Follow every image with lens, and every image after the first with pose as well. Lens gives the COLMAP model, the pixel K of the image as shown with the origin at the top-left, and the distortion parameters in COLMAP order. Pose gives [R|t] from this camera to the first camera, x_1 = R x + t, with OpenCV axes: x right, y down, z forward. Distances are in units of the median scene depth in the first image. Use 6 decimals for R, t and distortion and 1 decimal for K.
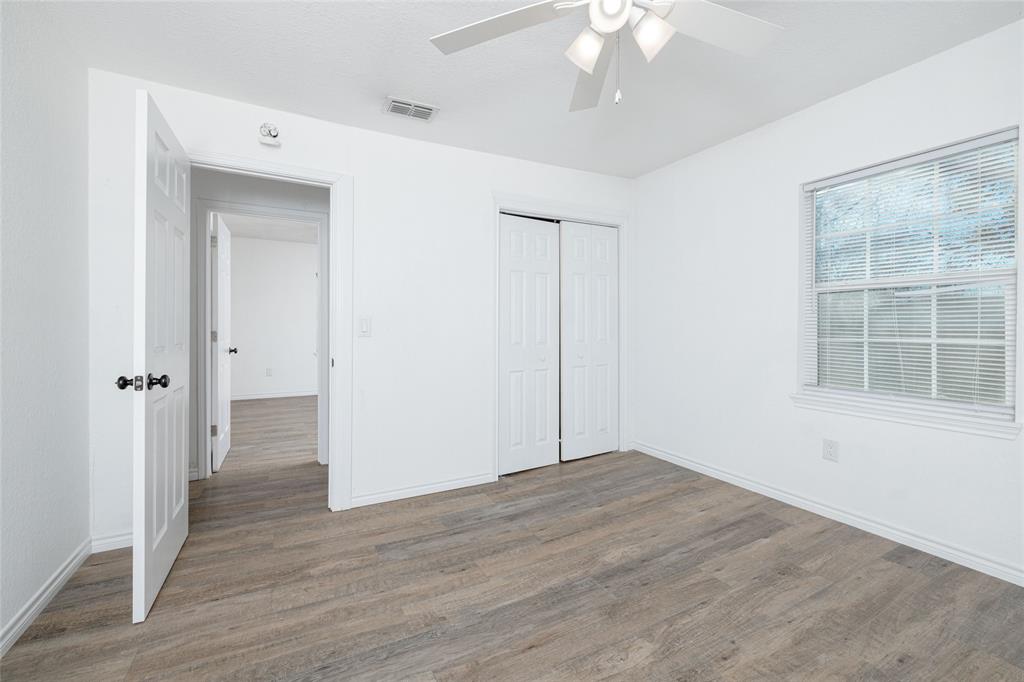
lens RADIAL K [[427.2, 0, 509.0], [0, 427.2, 330.1], [0, 0, 1]] dist [-0.000574, 0.000628]
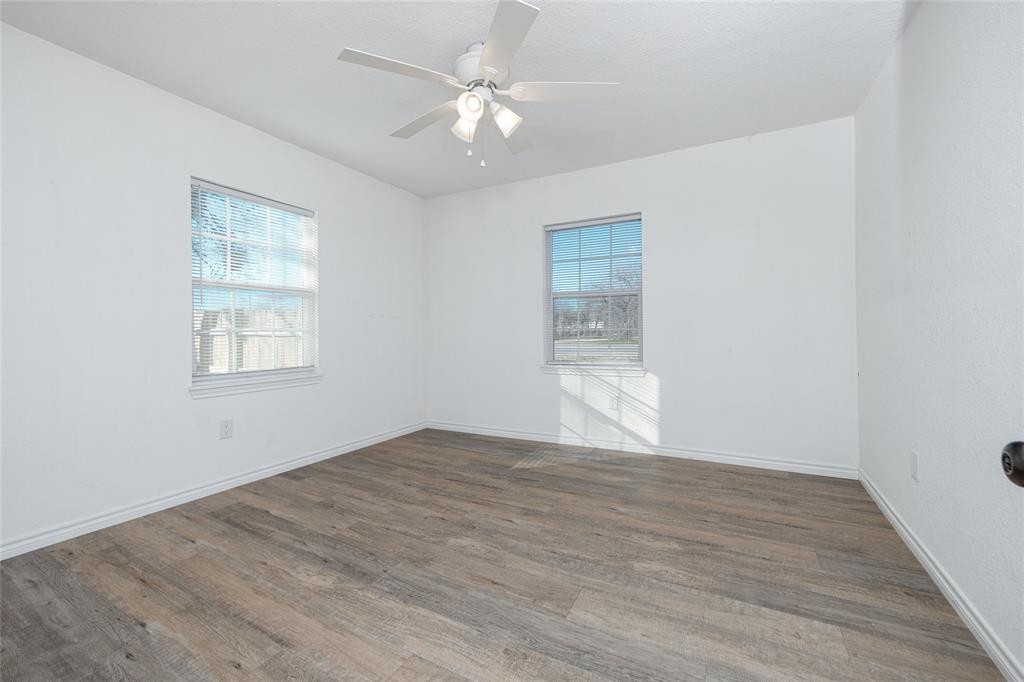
lens RADIAL K [[427.2, 0, 509.0], [0, 427.2, 330.1], [0, 0, 1]] dist [-0.000574, 0.000628]
pose [[-0.557071, -0.002233, 0.830462, -0.615477], [0.005530, 0.999964, 0.006398, 0.017960], [-0.830447, 0.008156, -0.557038, 1.042513]]
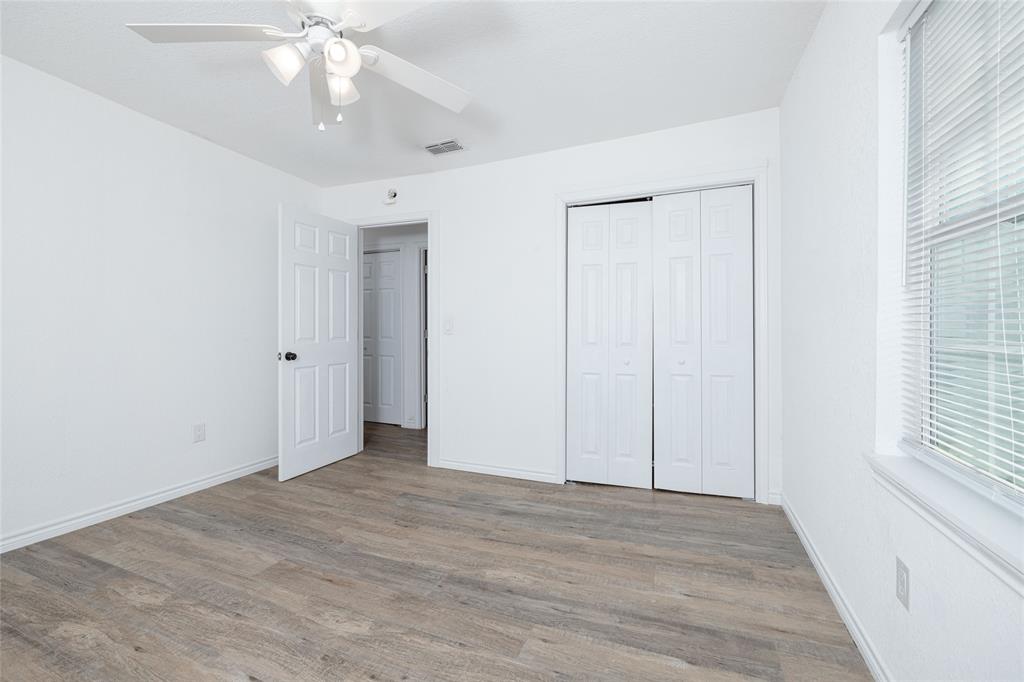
lens RADIAL K [[427.2, 0, 509.0], [0, 427.2, 330.1], [0, 0, 1]] dist [-0.000574, 0.000628]
pose [[0.641159, -0.000765, -0.767408, 0.866295], [-0.001108, 0.999998, -0.001922, 0.006115], [0.767407, 0.002083, 0.641156, 0.384049]]
